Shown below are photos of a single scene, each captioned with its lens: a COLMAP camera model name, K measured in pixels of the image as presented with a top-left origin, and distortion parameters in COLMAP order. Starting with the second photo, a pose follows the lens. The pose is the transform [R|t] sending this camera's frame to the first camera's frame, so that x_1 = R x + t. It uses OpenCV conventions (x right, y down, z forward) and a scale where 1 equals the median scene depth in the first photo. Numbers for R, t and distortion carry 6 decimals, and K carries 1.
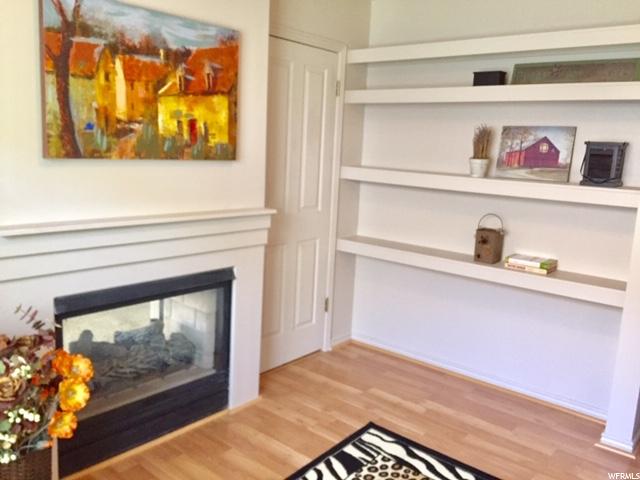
lens RADIAL K [[548.0, 0, 321.4], [0, 548.0, 238.4], [0, 0, 1]] dist [0.054393, -0.115482]
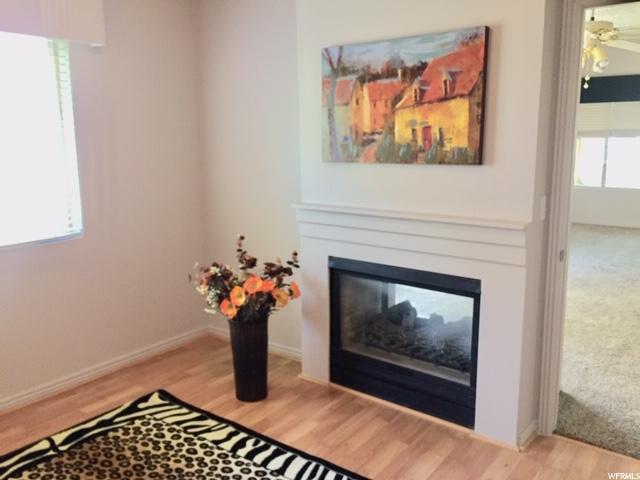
lens RADIAL K [[548.0, 0, 321.4], [0, 548.0, 238.4], [0, 0, 1]] dist [0.054393, -0.115482]
pose [[0.029413, 0.127480, -0.991405, 0.881453], [-0.159866, 0.979667, 0.121228, -0.102769], [0.986700, 0.154926, 0.049195, 0.806076]]
